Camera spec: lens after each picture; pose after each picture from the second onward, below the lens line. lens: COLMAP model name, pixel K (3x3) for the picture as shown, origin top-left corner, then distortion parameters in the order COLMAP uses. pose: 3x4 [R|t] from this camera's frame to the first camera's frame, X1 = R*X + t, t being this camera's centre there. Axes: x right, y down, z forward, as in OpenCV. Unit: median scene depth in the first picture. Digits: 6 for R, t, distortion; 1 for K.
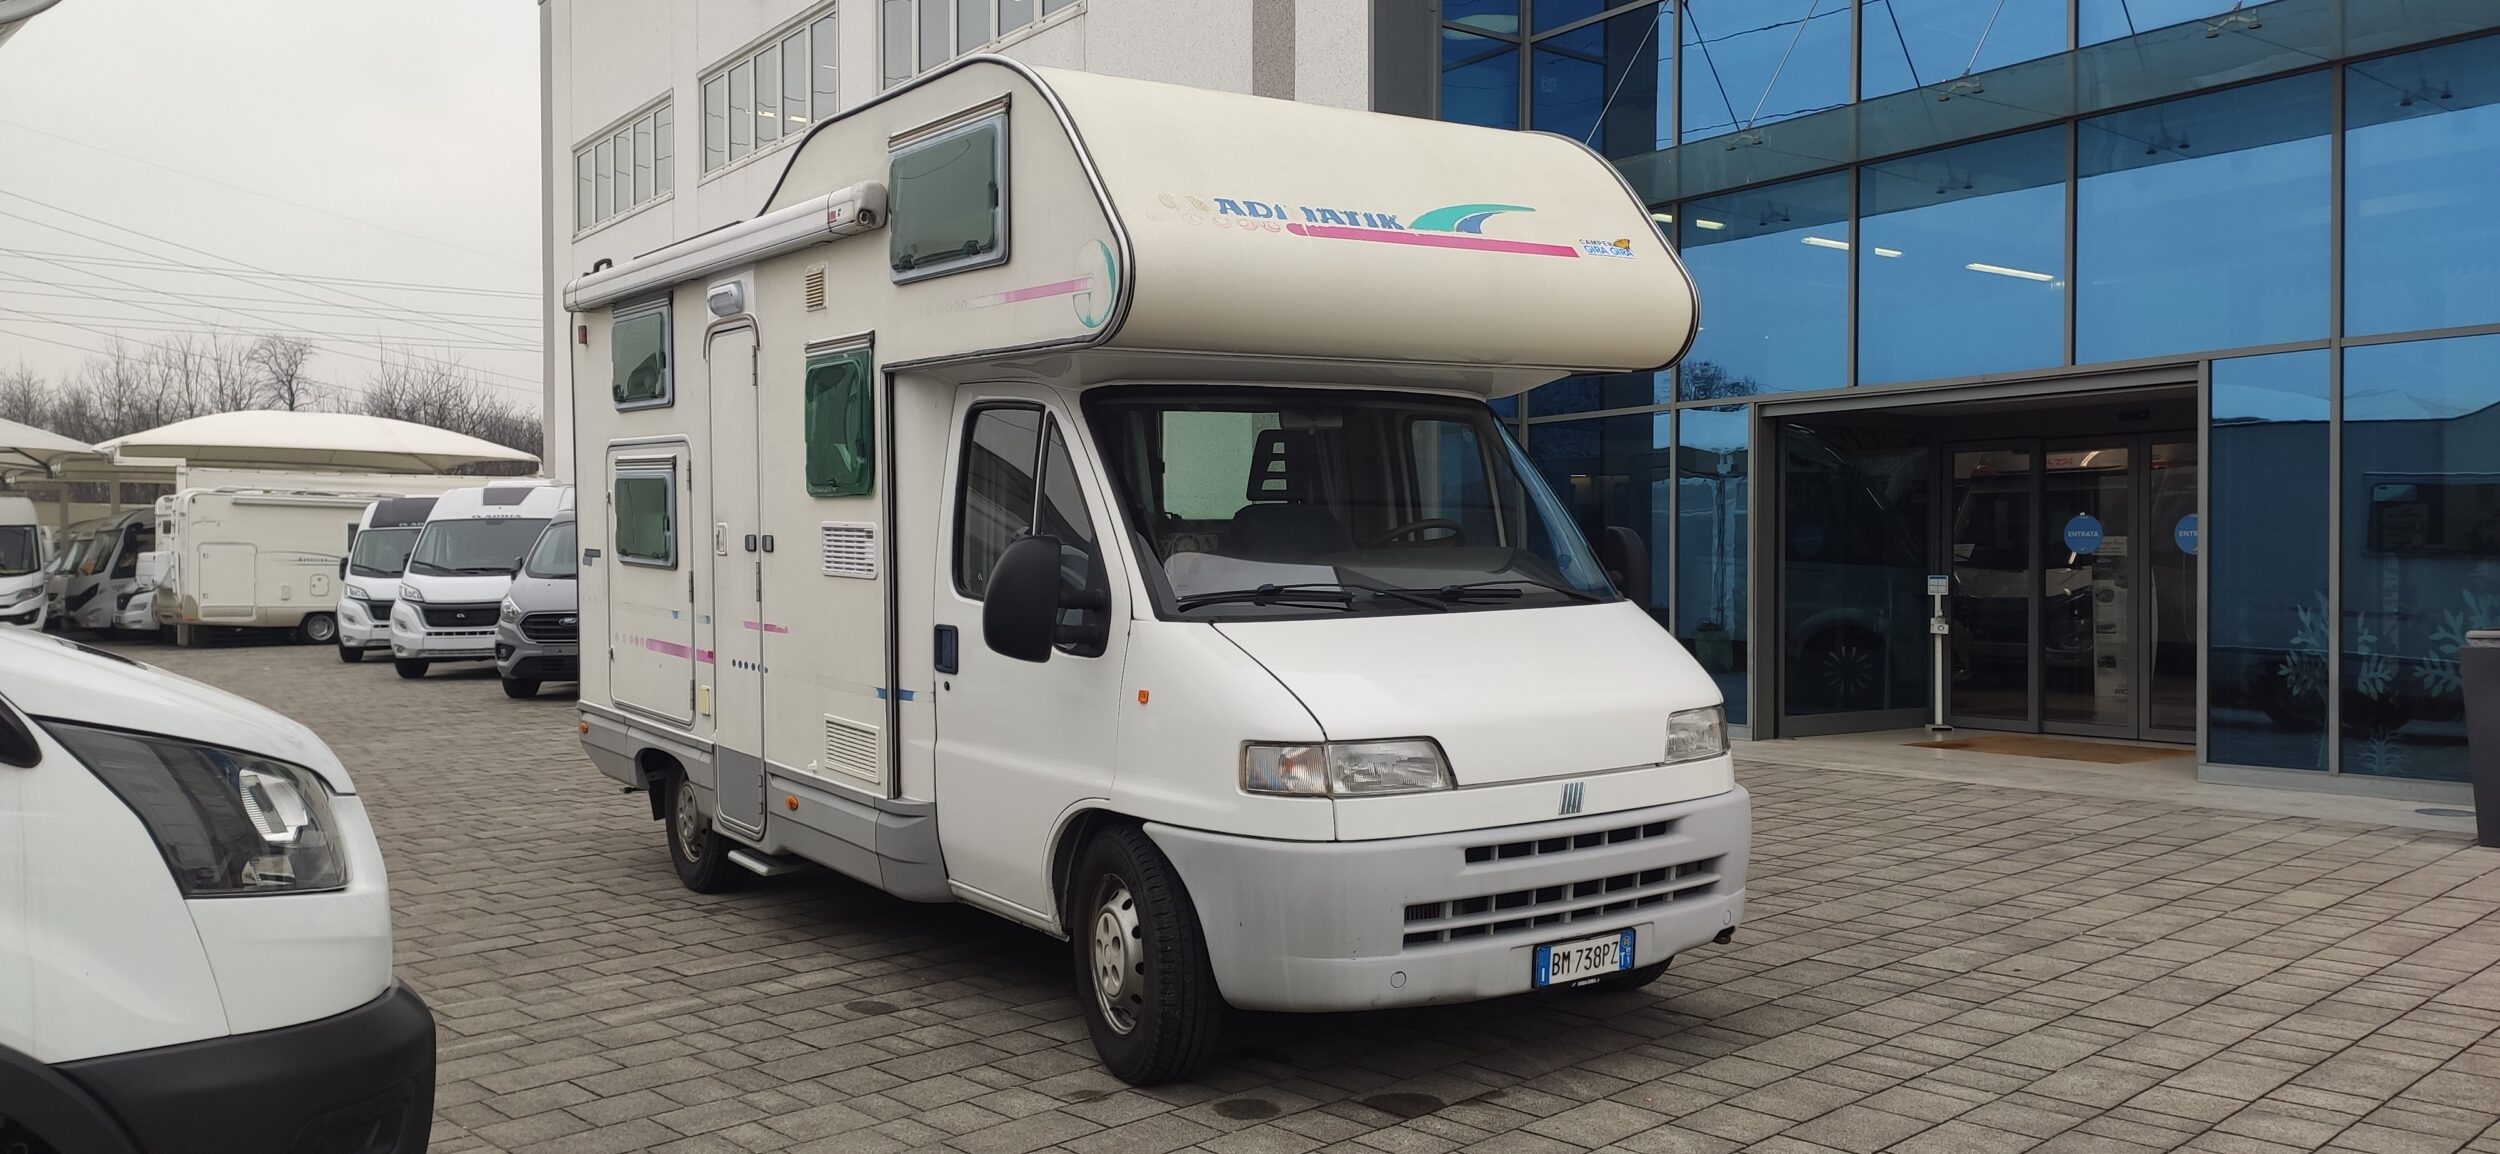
lens RADIAL K [[1888.8, 0, 1250.0], [0, 1888.8, 577.0], [0, 0, 1]] dist [0.001265, -0.000845]
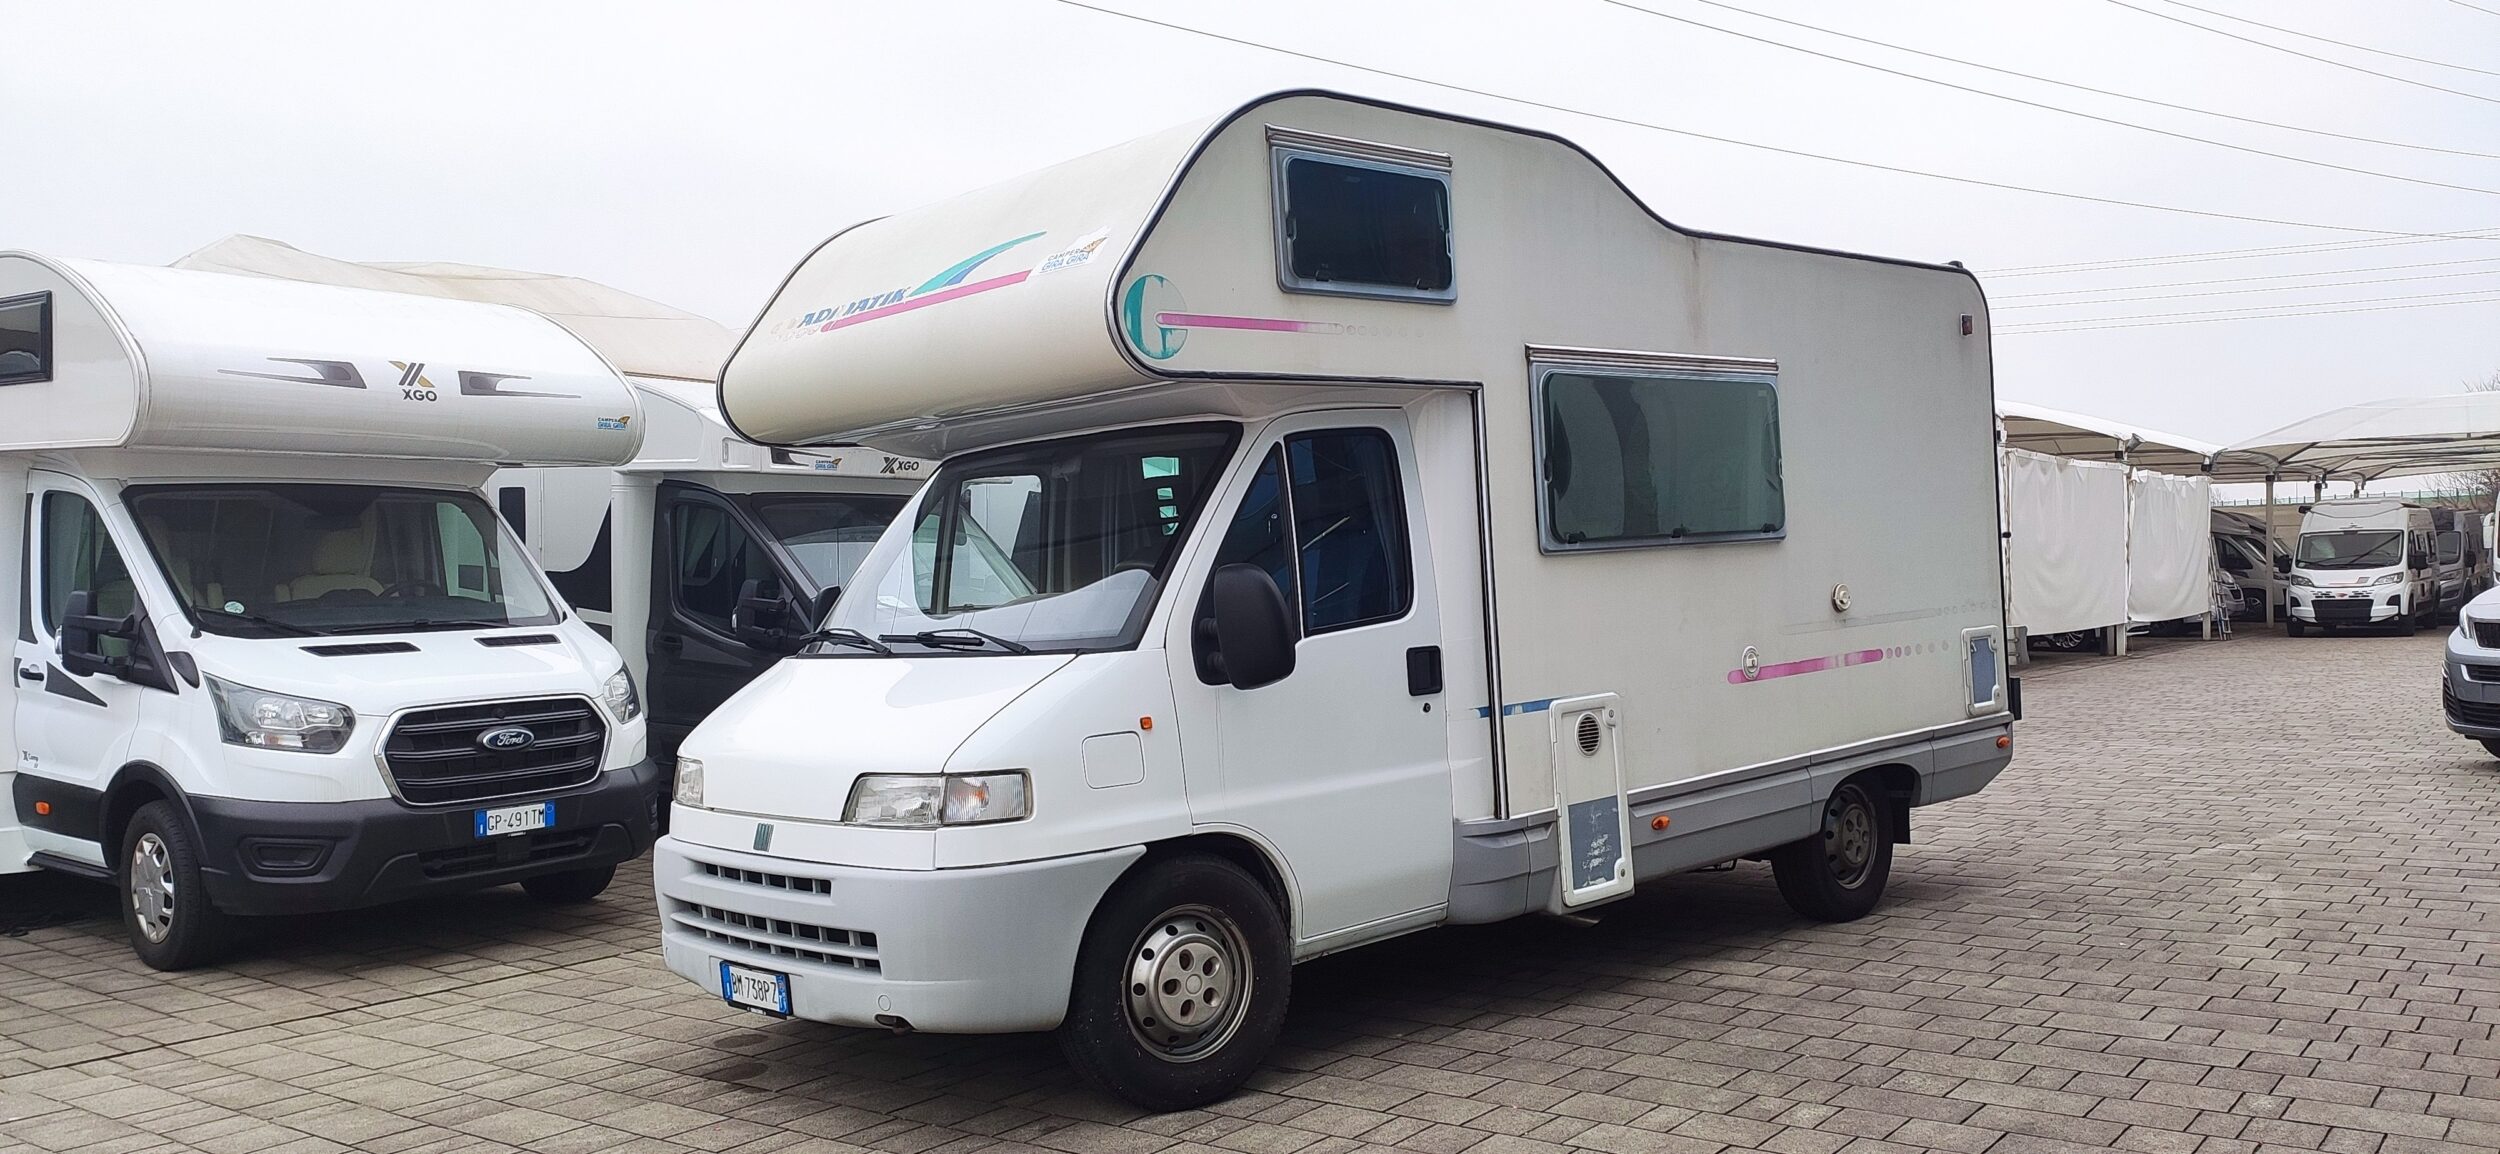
lens RADIAL K [[1888.8, 0, 1250.0], [0, 1888.8, 577.0], [0, 0, 1]] dist [0.001265, -0.000845]
pose [[0.160382, -0.001980, -0.987053, 1.252682], [0.016685, 0.999861, 0.000705, -0.025079], [0.986914, -0.016582, 0.160393, 1.091690]]
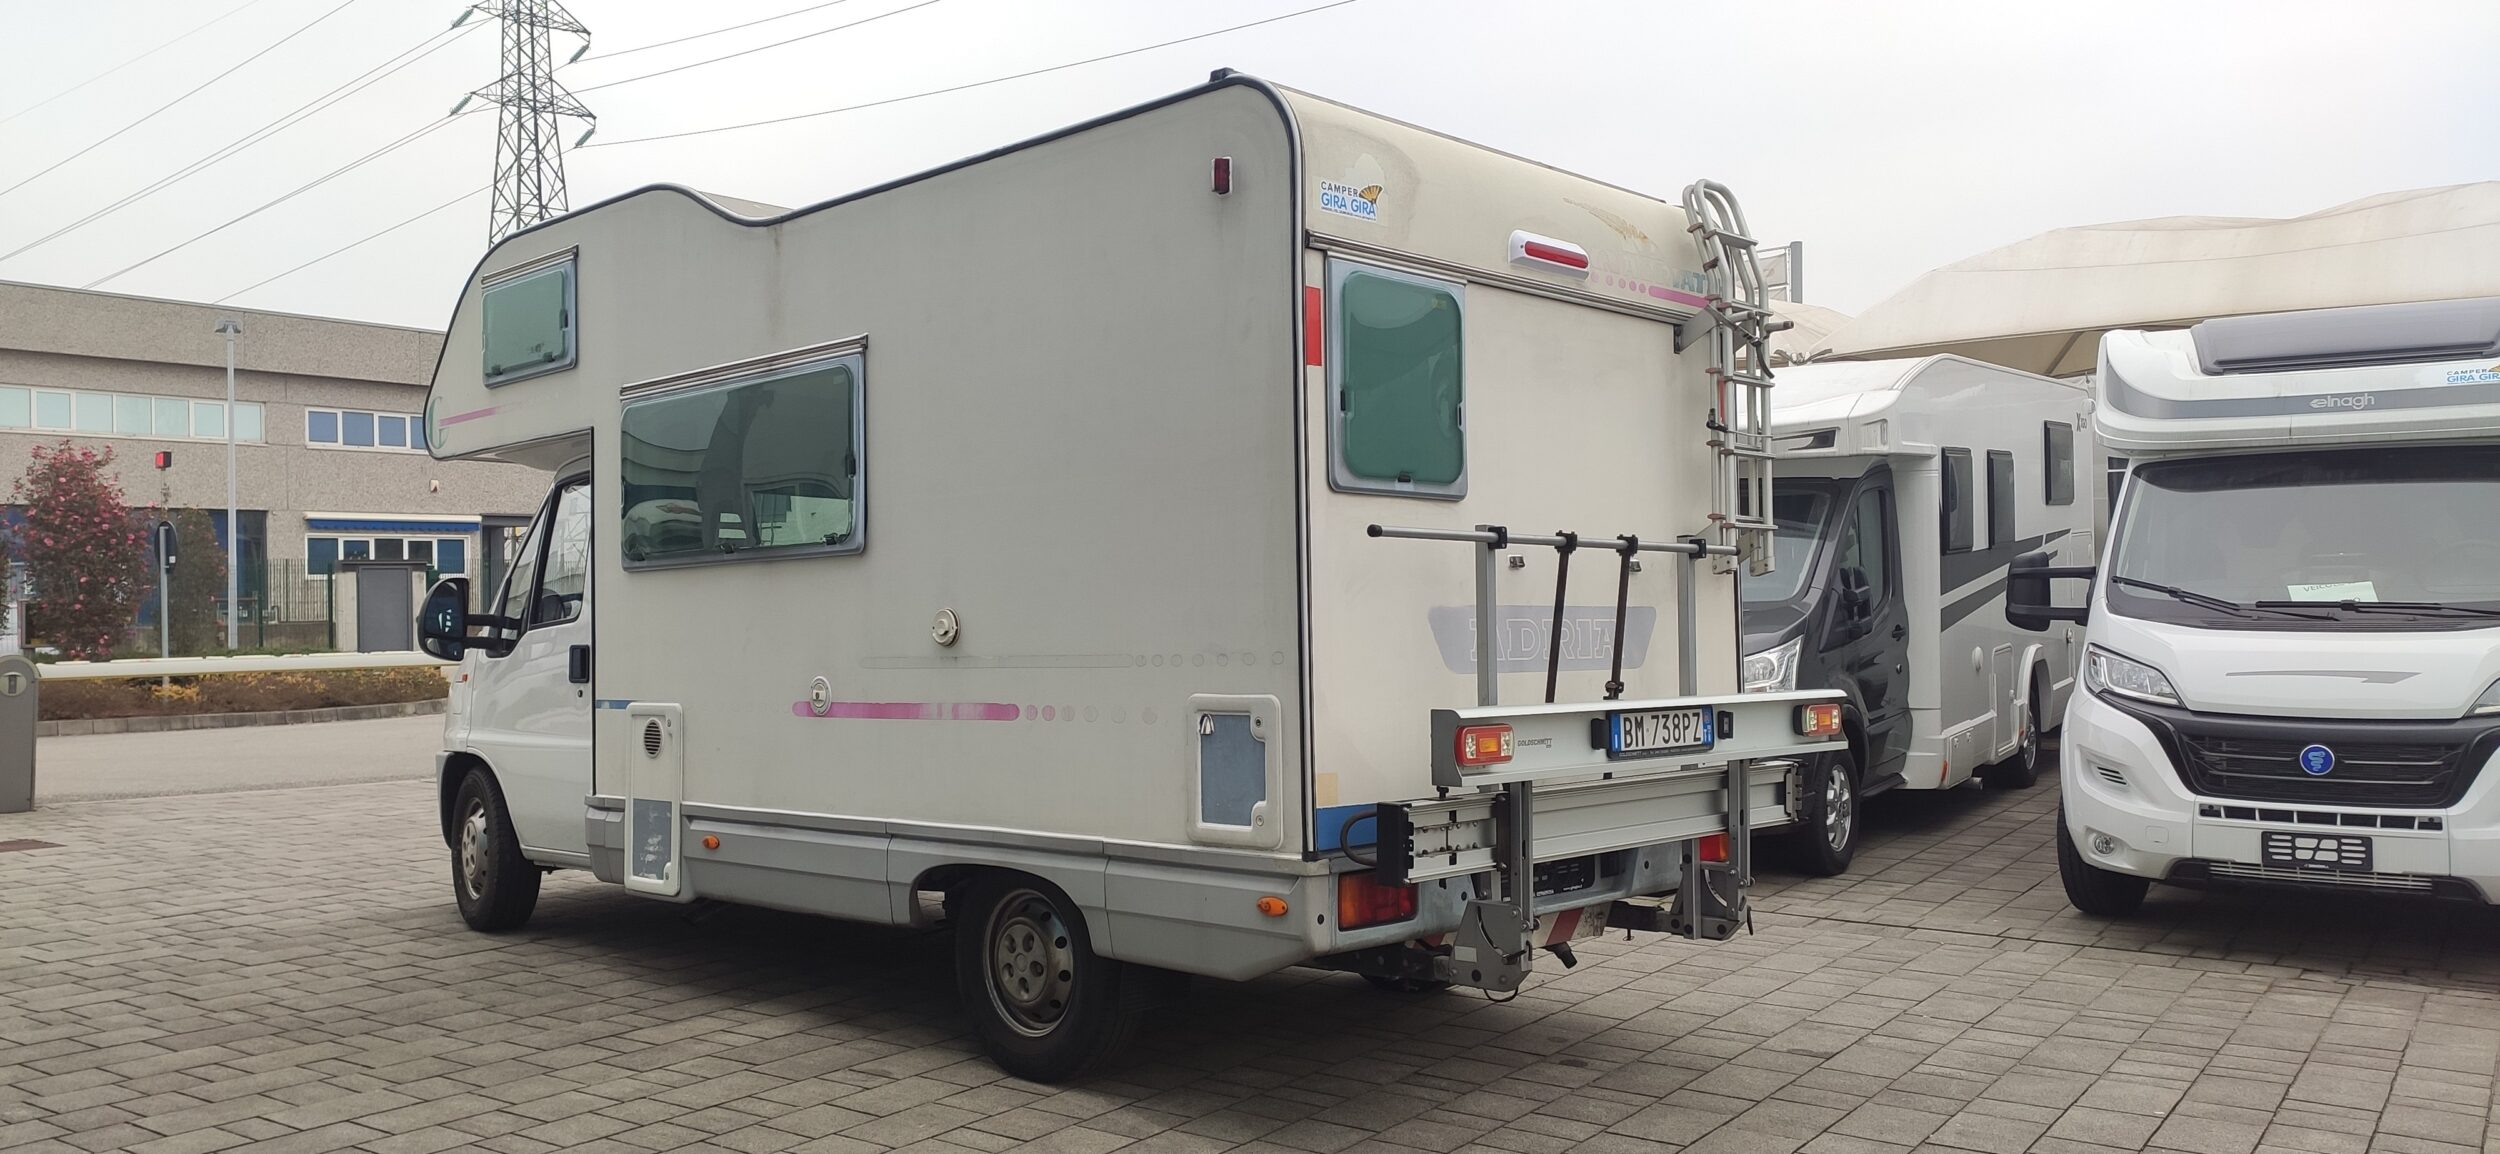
lens RADIAL K [[1888.8, 0, 1250.0], [0, 1888.8, 577.0], [0, 0, 1]] dist [0.001265, -0.000845]
pose [[-0.978011, 0.008129, -0.208397, -0.500424], [0.007886, 0.999967, 0.001996, -0.032186], [0.208406, 0.000308, -0.978042, 3.486778]]
